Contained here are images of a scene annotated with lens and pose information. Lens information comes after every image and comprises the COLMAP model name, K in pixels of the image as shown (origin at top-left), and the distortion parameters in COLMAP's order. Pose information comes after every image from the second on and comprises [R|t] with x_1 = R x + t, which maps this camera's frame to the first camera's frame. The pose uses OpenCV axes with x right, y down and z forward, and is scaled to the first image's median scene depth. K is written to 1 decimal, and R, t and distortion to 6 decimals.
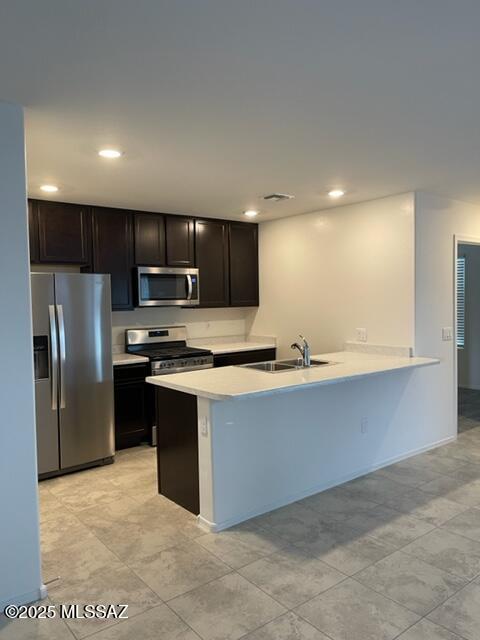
lens RADIAL K [[479.9, 0, 240.0], [0, 479.9, 320.0], [0, 0, 1]] dist [0.006236, -0.000695]
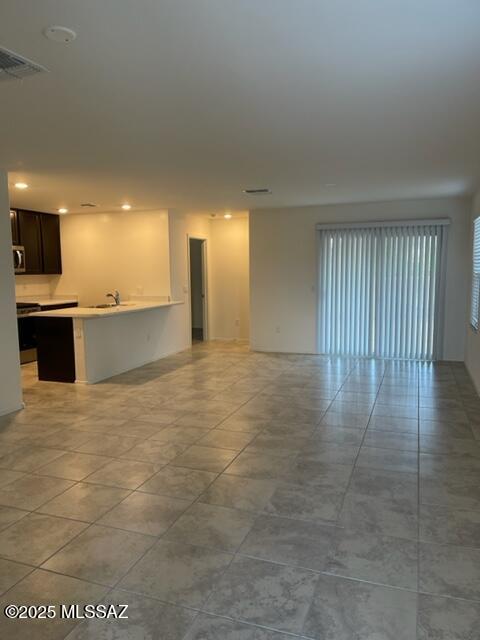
lens RADIAL K [[479.9, 0, 240.0], [0, 479.9, 320.0], [0, 0, 1]] dist [0.006236, -0.000695]
pose [[0.845753, -0.043640, 0.531787, -0.385250], [0.016218, 0.998292, 0.056129, 0.050495], [-0.533328, -0.038847, 0.845016, -0.680991]]
